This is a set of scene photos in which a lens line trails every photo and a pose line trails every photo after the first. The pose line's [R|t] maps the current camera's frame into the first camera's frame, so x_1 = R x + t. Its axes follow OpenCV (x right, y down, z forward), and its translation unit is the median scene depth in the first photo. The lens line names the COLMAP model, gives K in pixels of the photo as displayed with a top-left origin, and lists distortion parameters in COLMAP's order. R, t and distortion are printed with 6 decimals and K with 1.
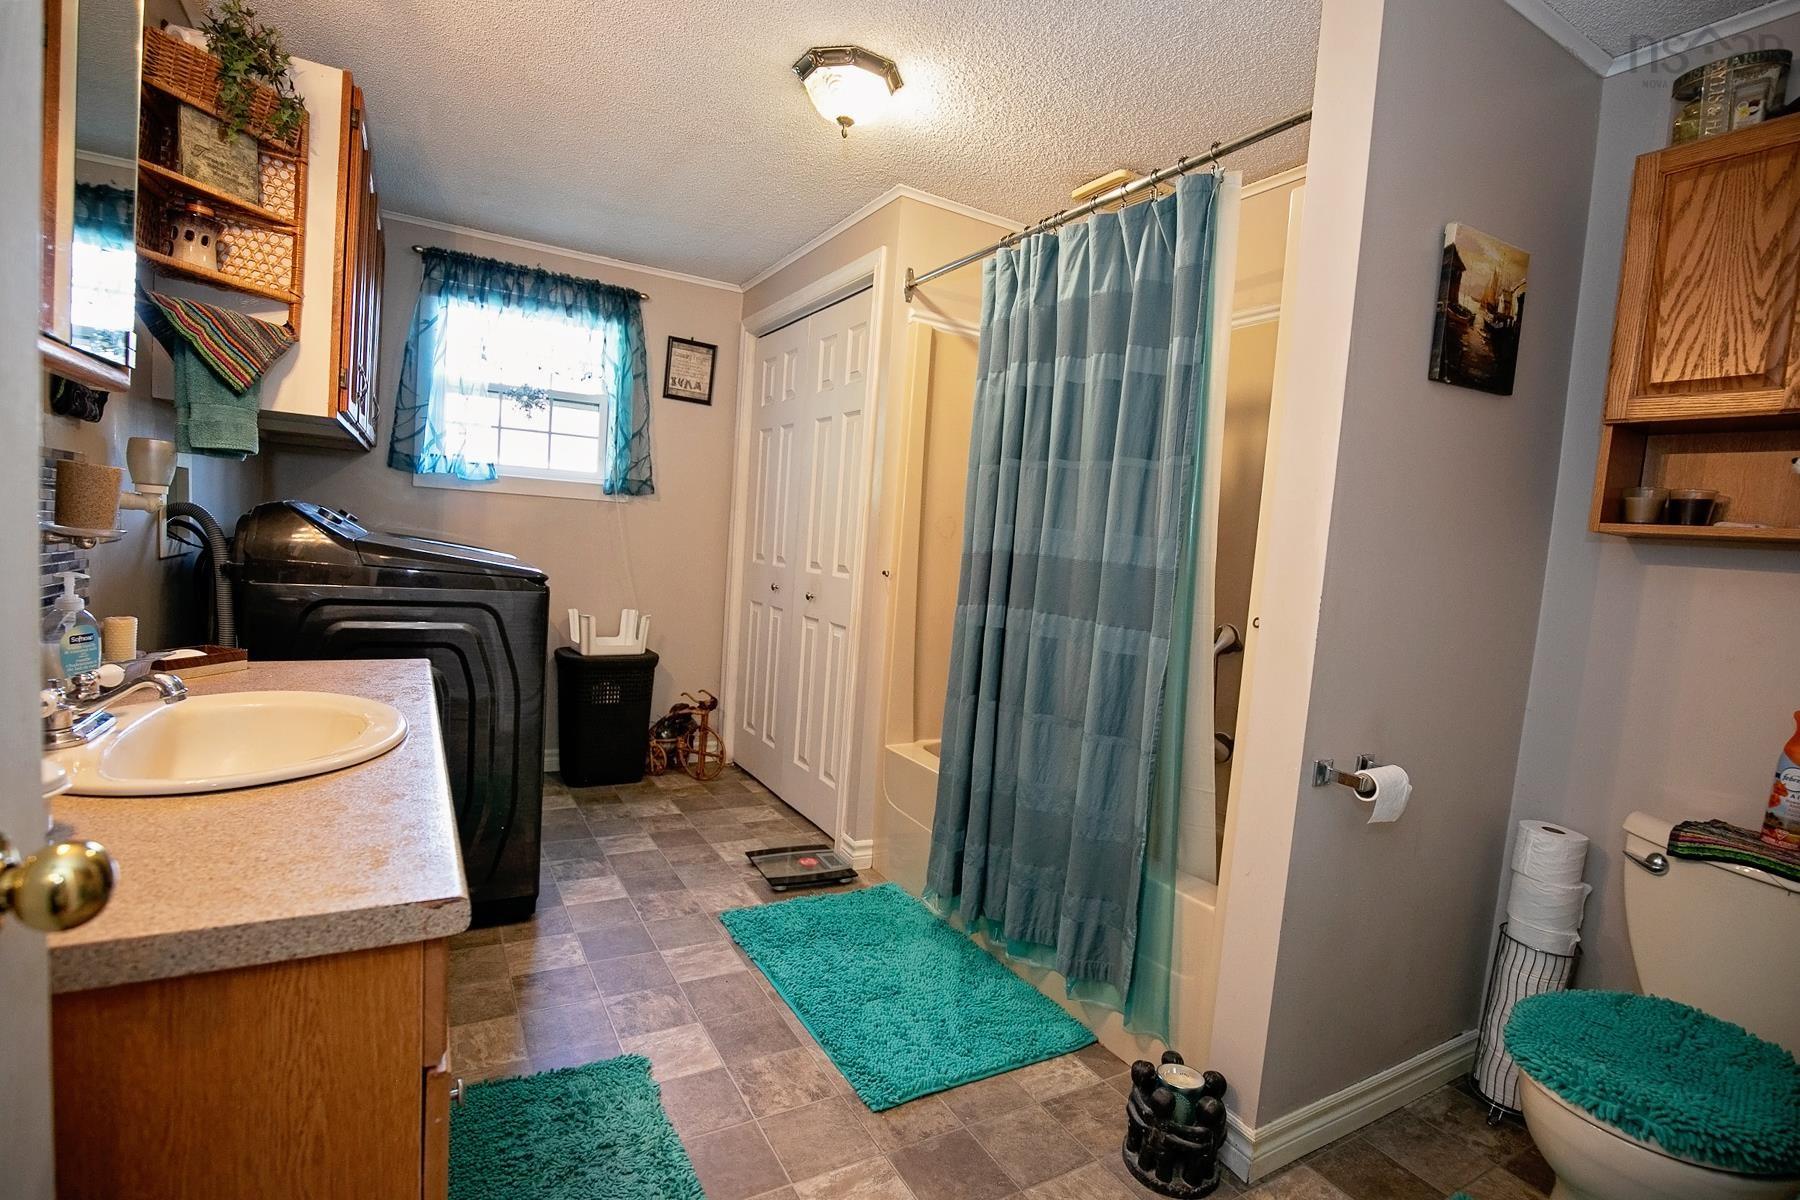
lens RADIAL K [[845.2, 0, 918.5], [0, 845.2, 600.6], [0, 0, 1]] dist [-0.031145, 0.007138]
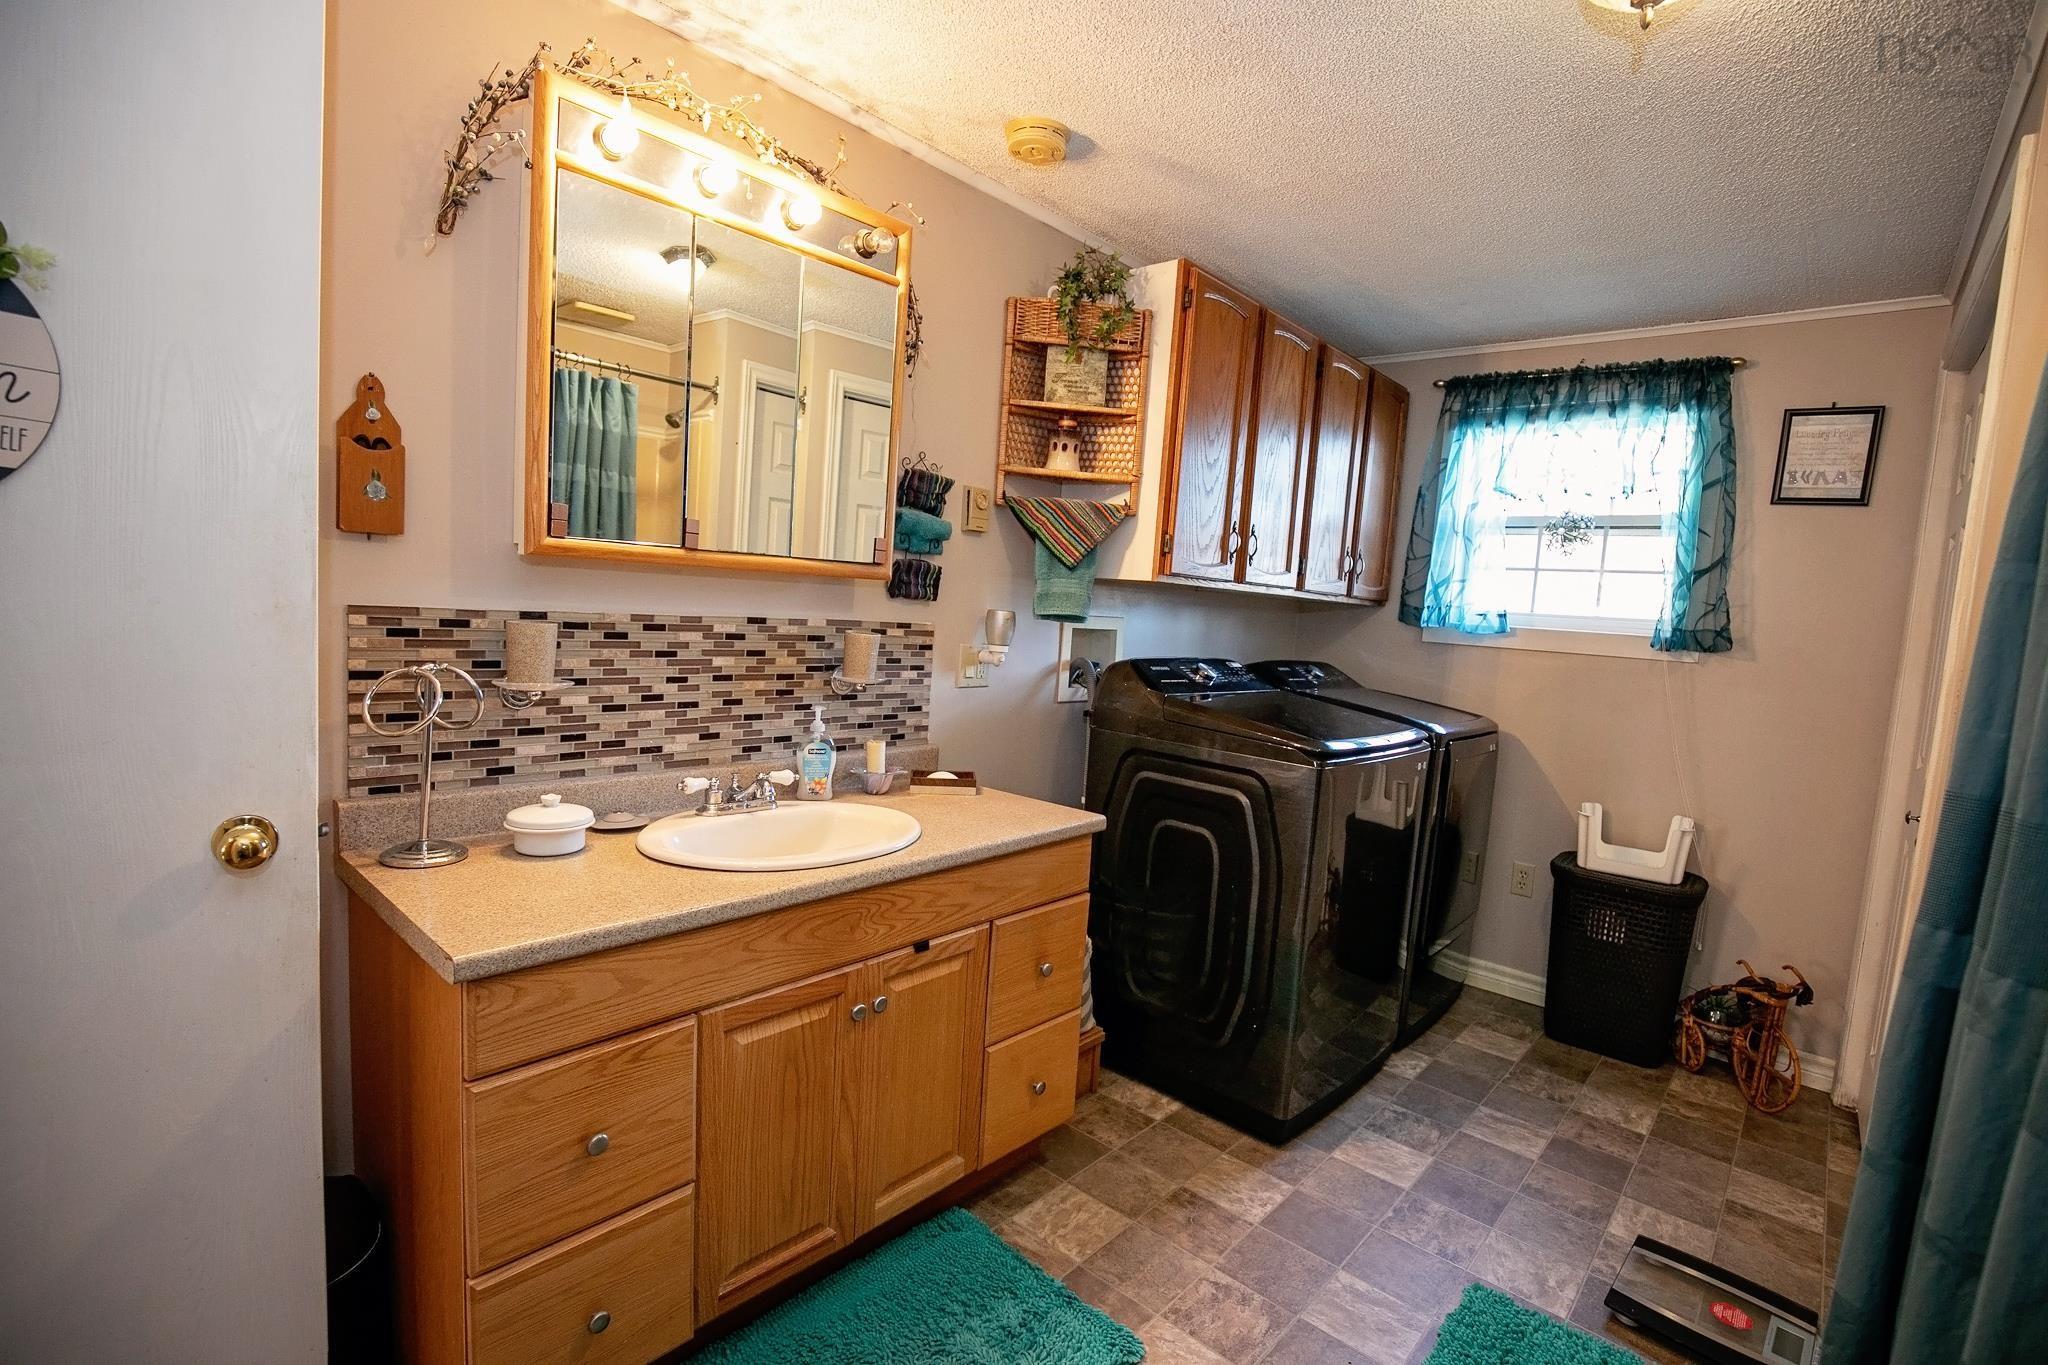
lens RADIAL K [[938.8, 0, 1028.7], [0, 938.8, 688.4], [0, 0, 1]] dist [-0.031688, 0.004988]
pose [[0.310411, 0.038010, -0.949842, 0.237817], [-0.115472, 0.993309, 0.002013, -0.039151], [0.943563, 0.109056, 0.312724, 0.286164]]
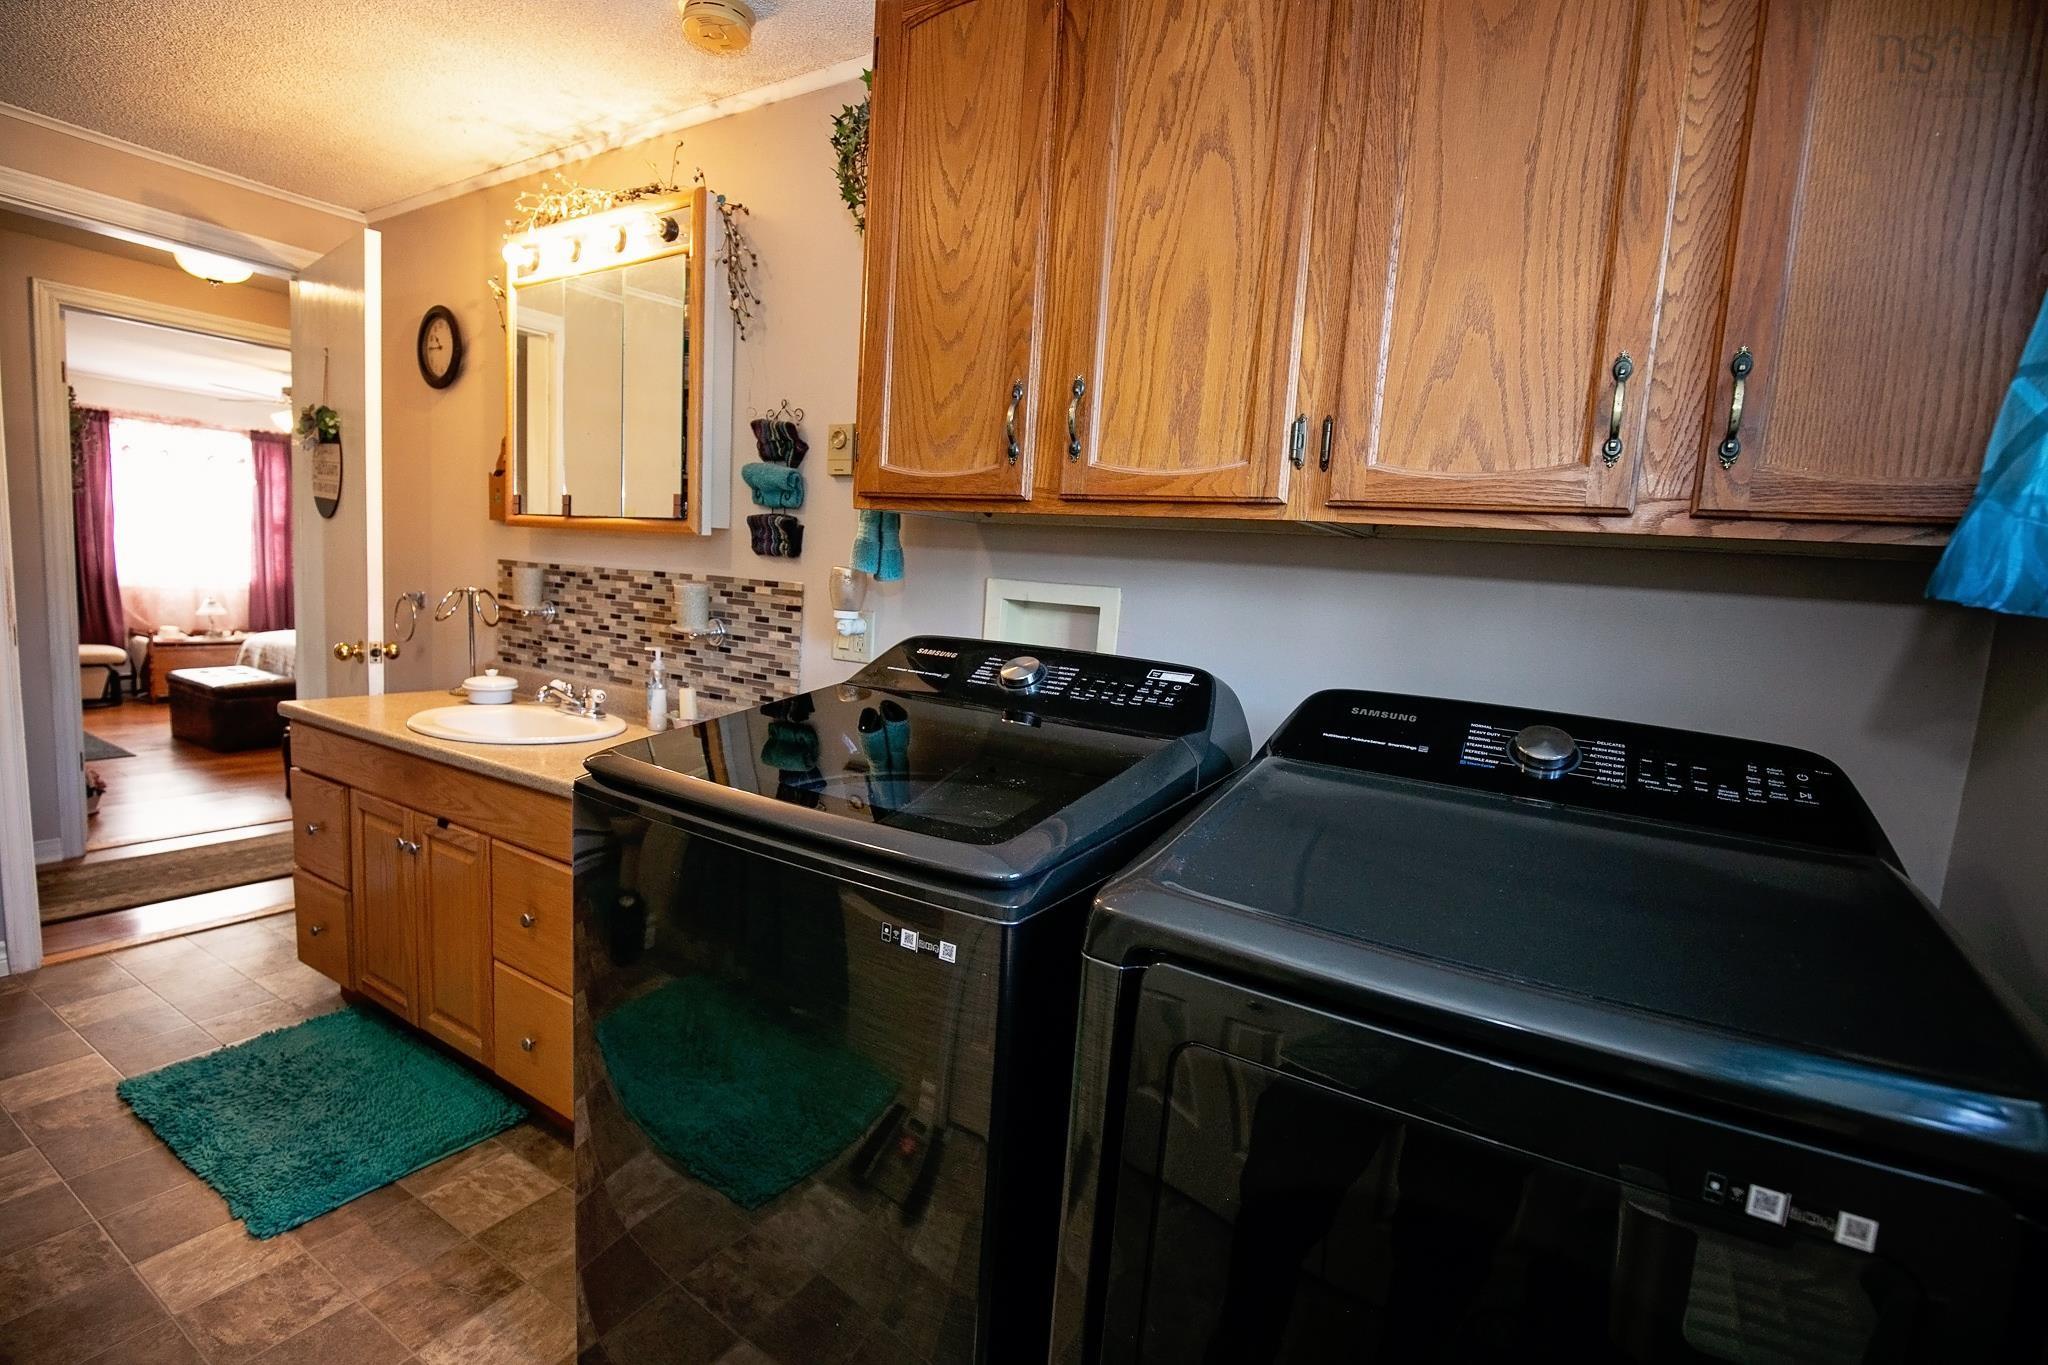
lens RADIAL K [[961.6, 0, 1045.0], [0, 961.6, 683.2], [0, 0, 1]] dist [-0.031145, 0.007138]
pose [[-0.874810, -0.065014, -0.480085, -0.276602], [-0.155764, 0.976084, 0.151648, -0.134243], [0.458744, 0.207443, -0.864015, 1.073411]]
